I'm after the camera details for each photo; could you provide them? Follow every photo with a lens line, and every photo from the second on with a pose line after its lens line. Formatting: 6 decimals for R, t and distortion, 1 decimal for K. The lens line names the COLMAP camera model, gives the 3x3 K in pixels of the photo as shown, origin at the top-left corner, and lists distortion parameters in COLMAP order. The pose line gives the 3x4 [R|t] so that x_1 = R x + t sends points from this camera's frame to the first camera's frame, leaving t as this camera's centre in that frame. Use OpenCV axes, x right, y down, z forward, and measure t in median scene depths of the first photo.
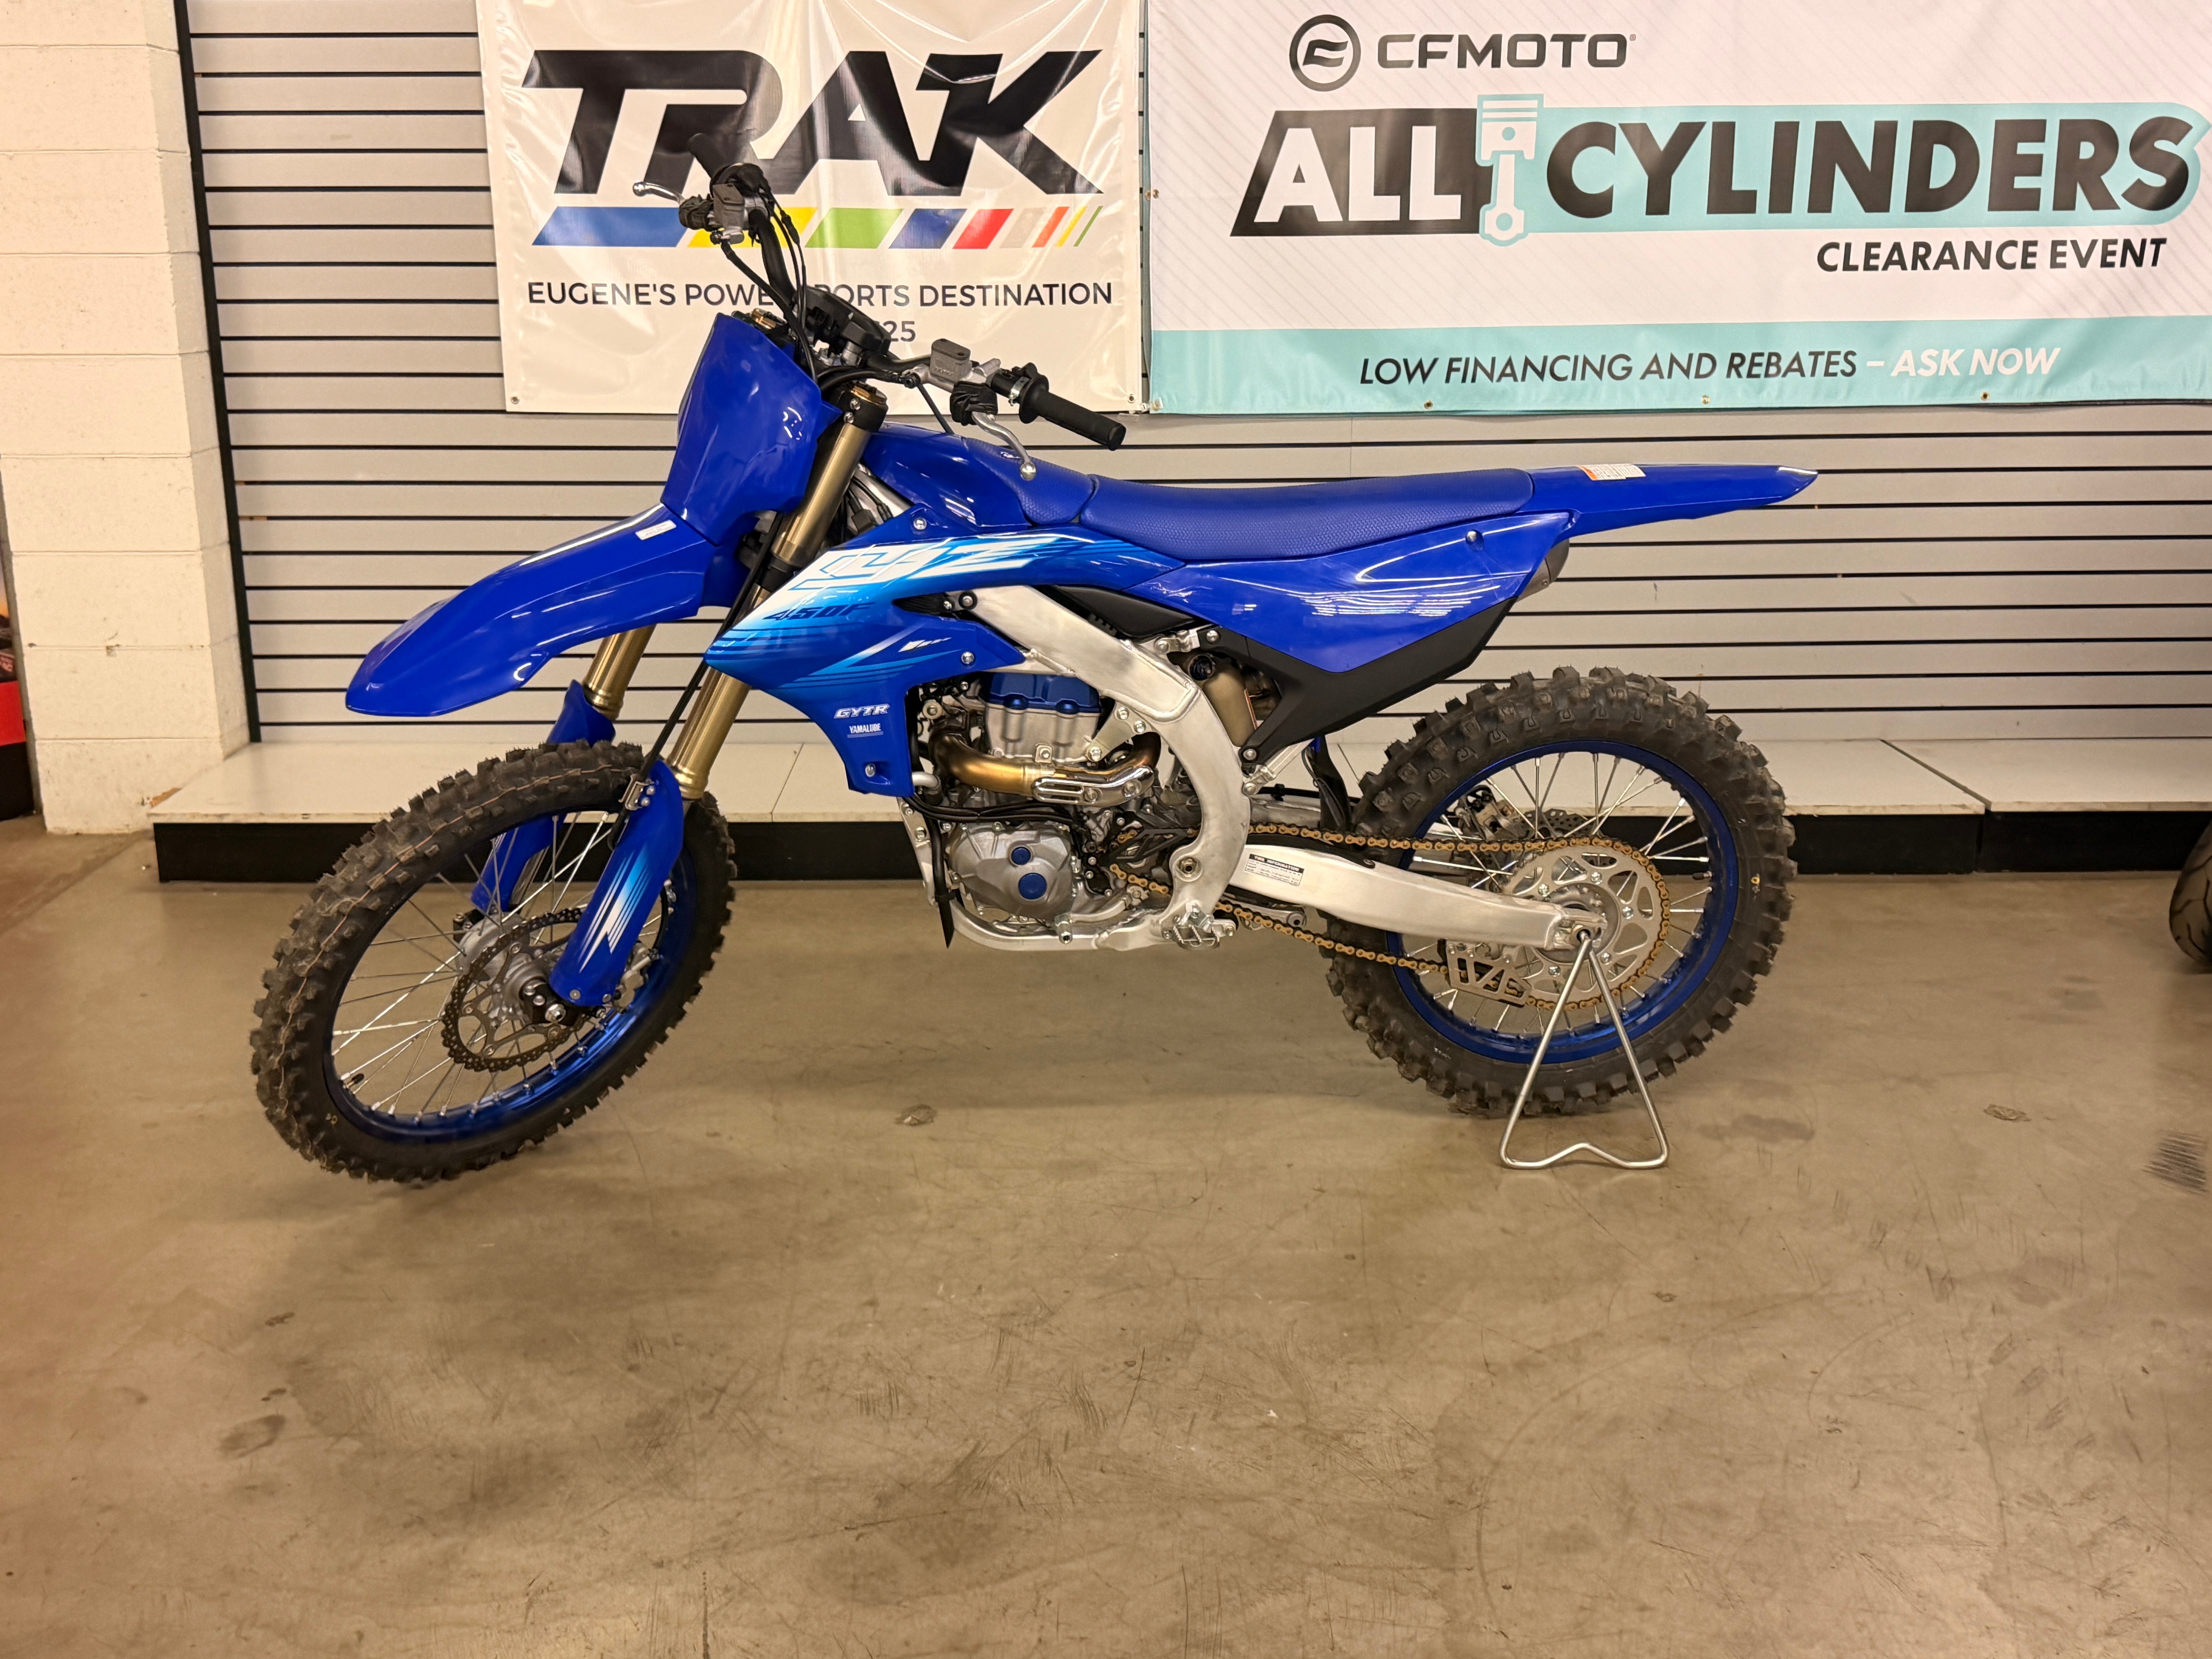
lens RADIAL K [[2160.2, 0, 1093.2], [0, 2160.2, 820.1], [0, 0, 1]] dist [0.175938, -0.381913]
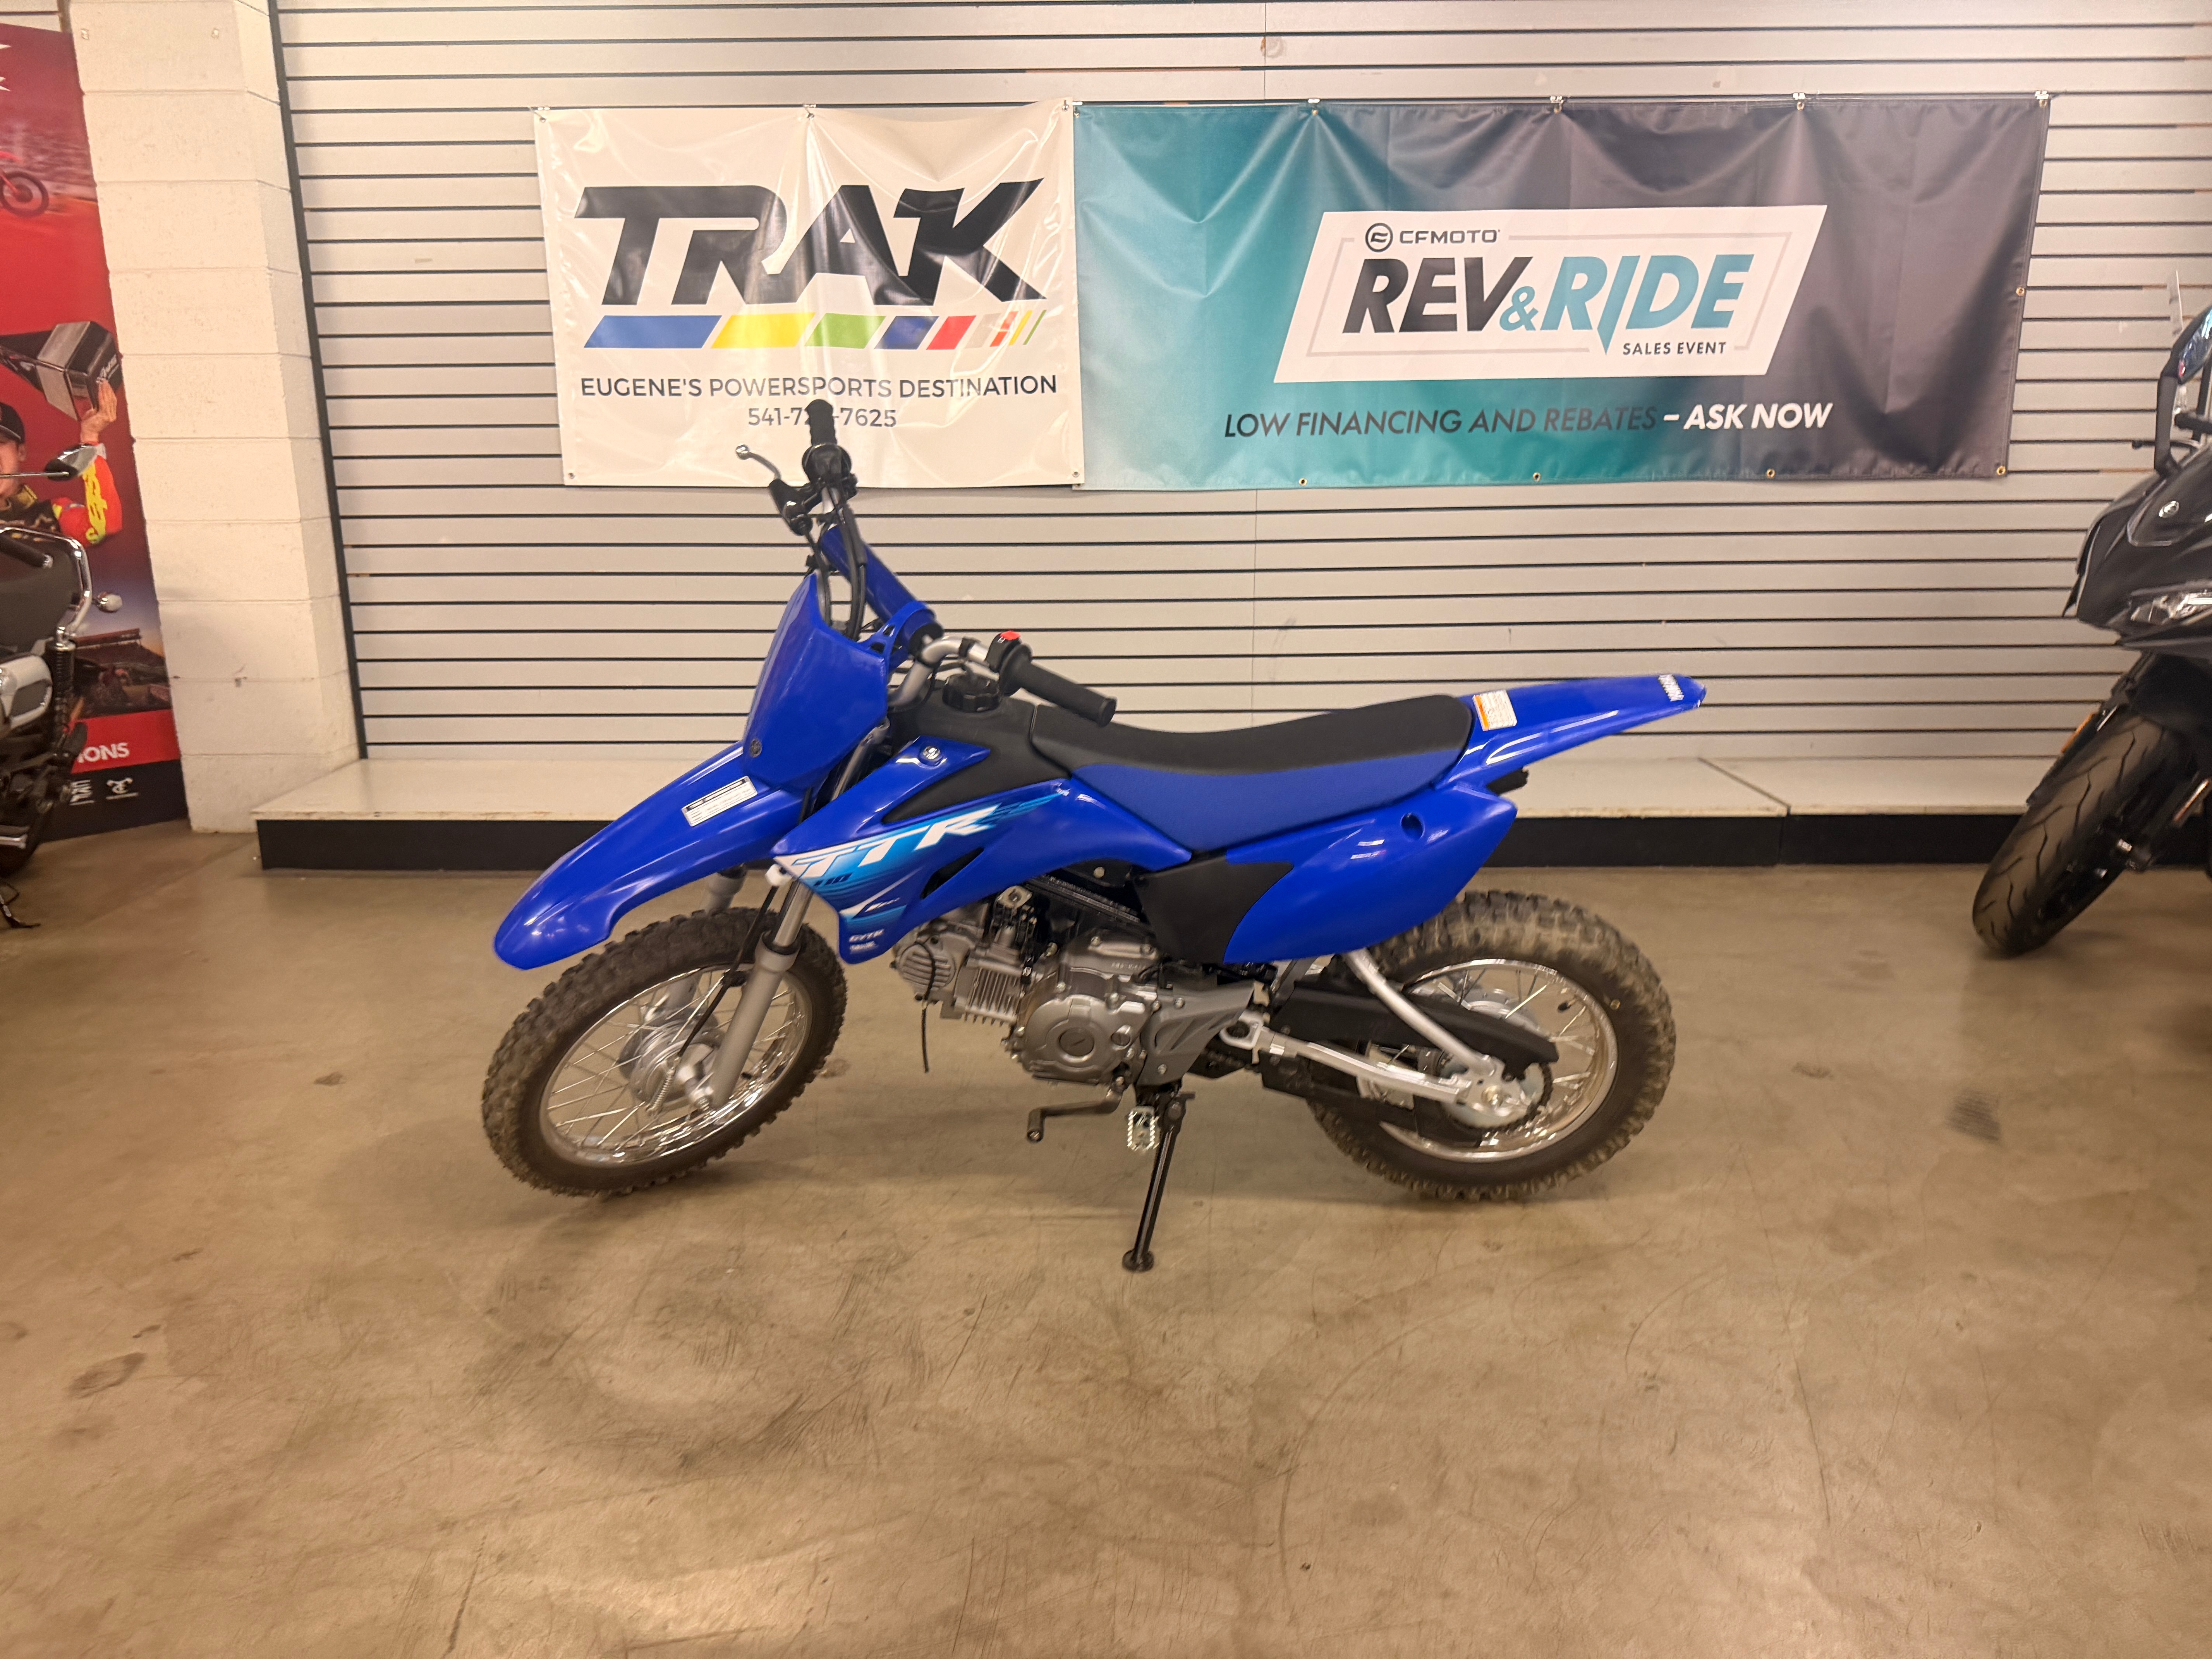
lens RADIAL K [[1562.0, 0, 1092.3], [0, 1562.0, 839.2], [0, 0, 1]] dist [0.015497, -0.025650]
pose [[0.999687, 0.002236, -0.024911, 0.051453], [-0.002476, 0.999951, -0.009586, 0.017992], [0.024888, 0.009645, 0.999644, 0.144814]]
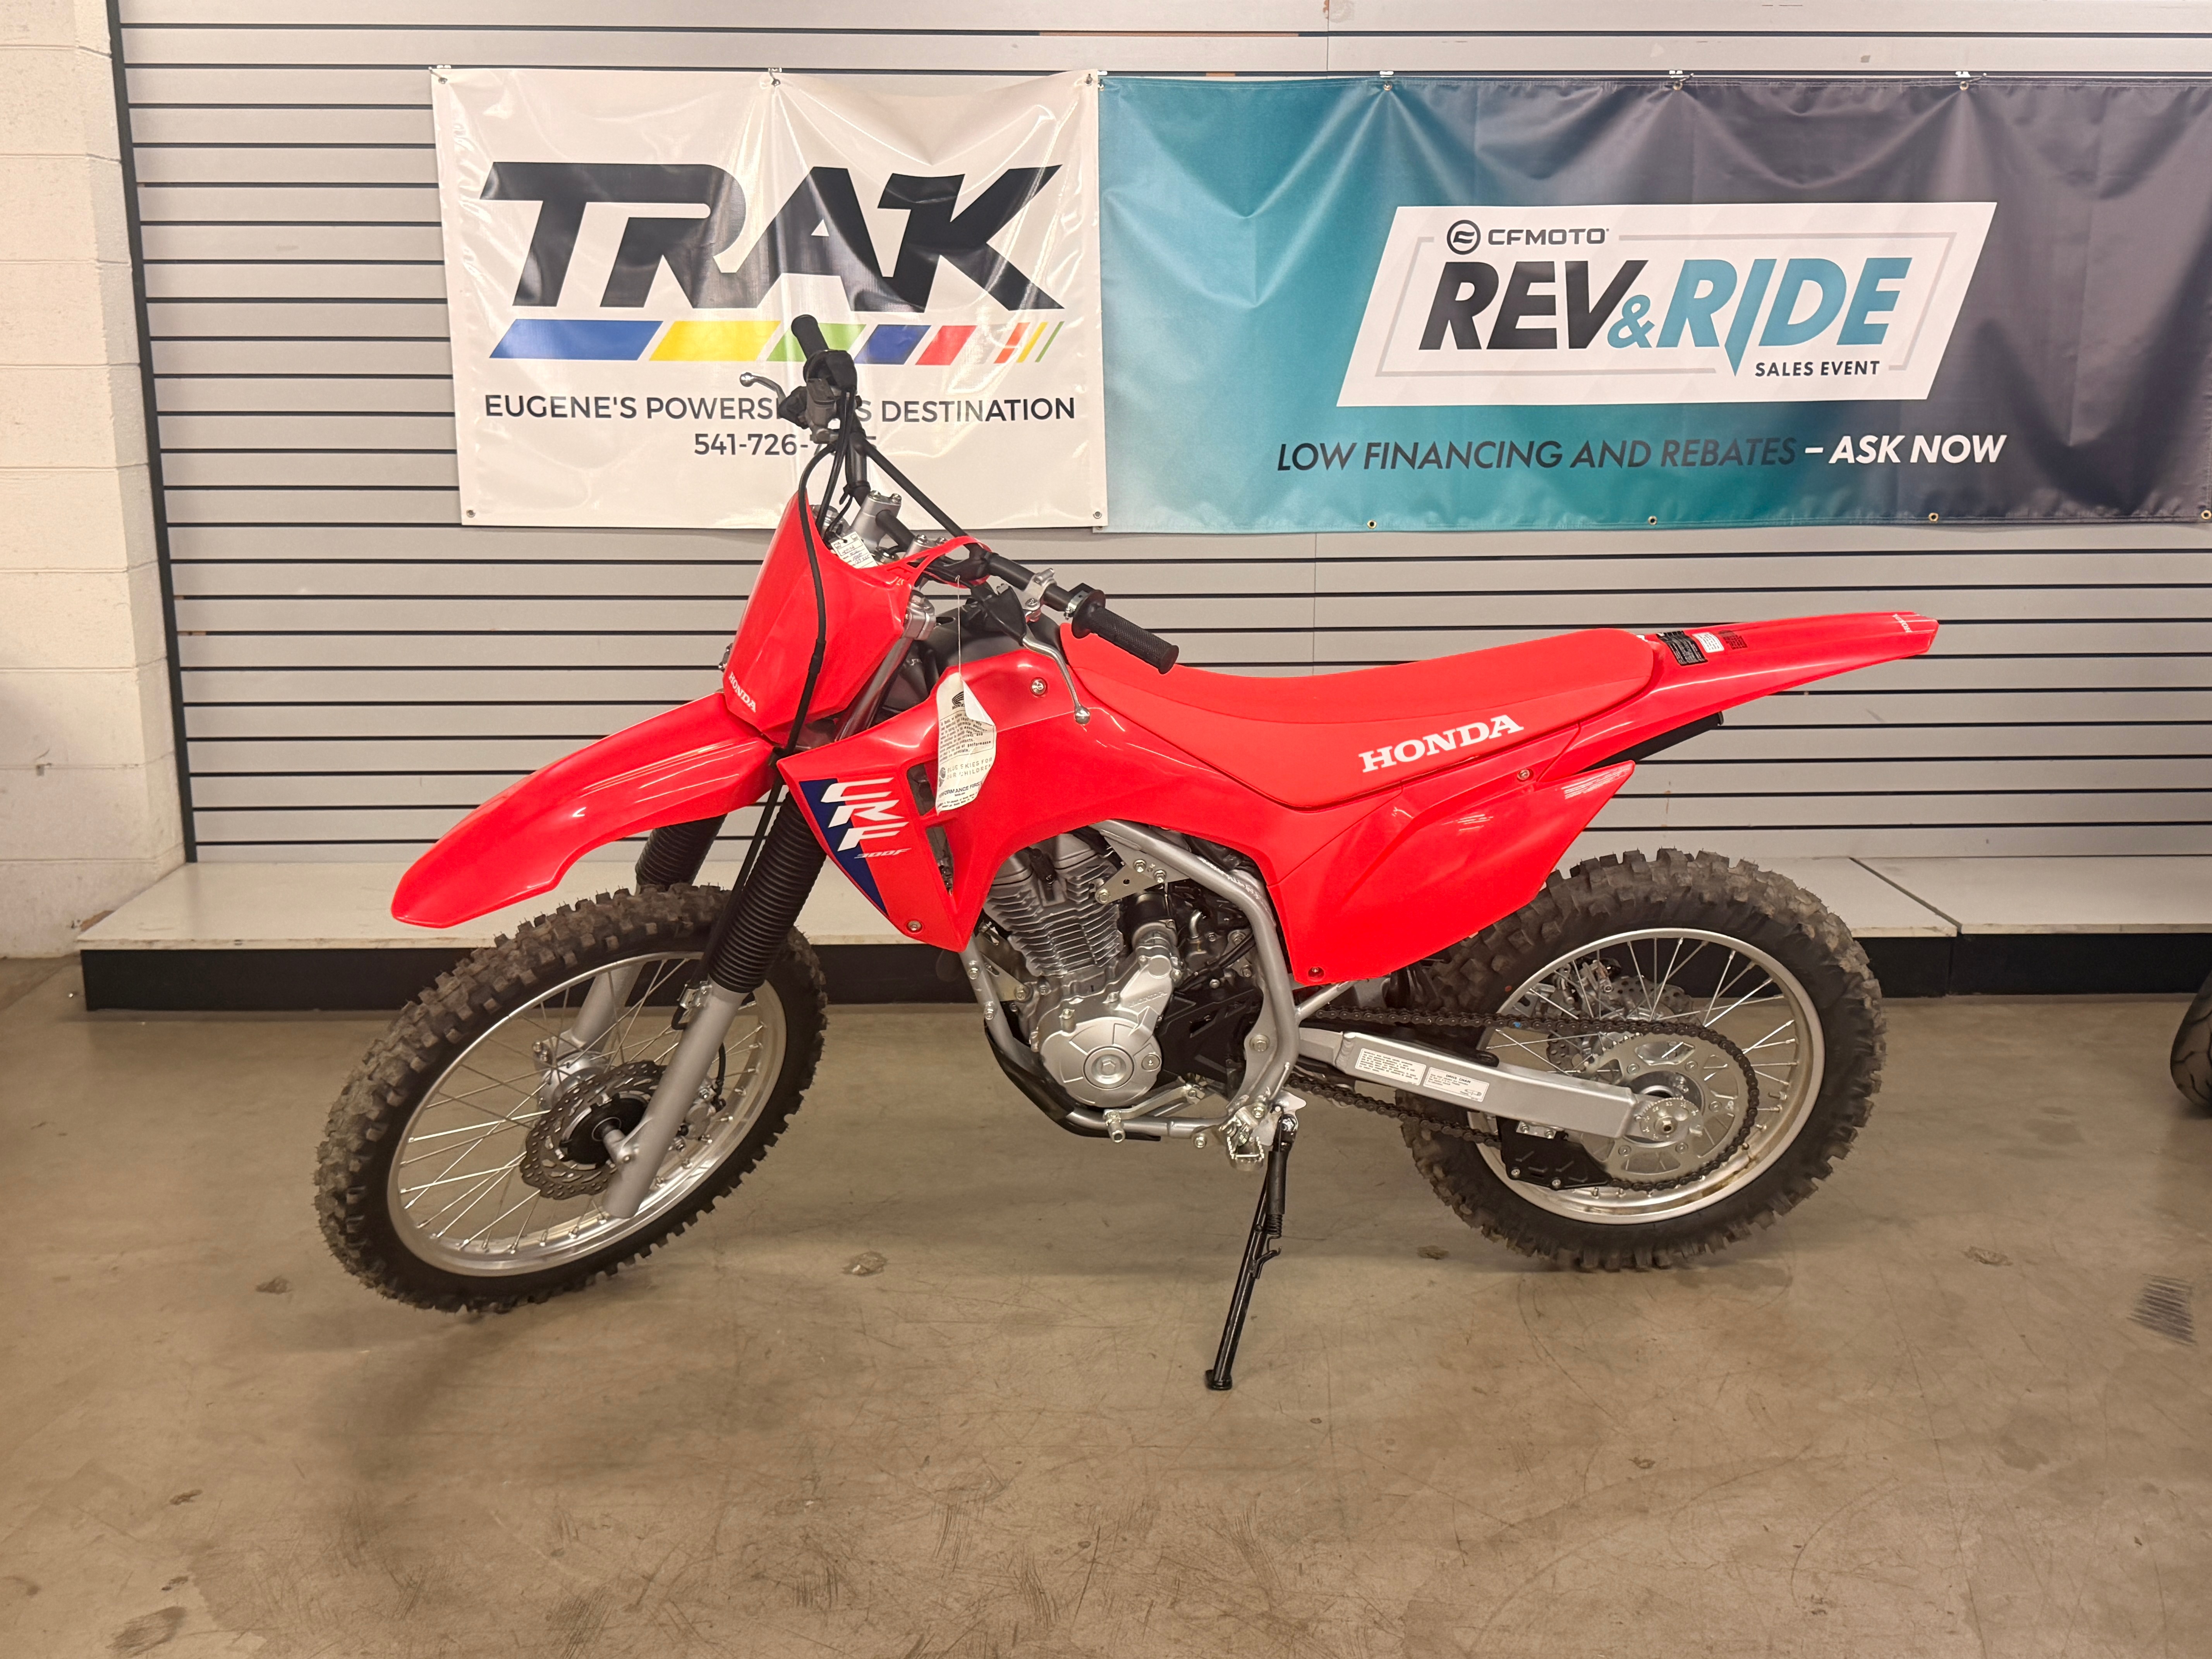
lens RADIAL K [[2167.7, 0, 1114.6], [0, 2167.7, 827.6], [0, 0, 1]] dist [0.142138, -0.295082]
pose [[0.999742, -0.000499, 0.022726, 0.004757], [0.001357, 0.999286, -0.037767, -0.014314], [-0.022691, 0.037788, 0.999028, 0.020060]]
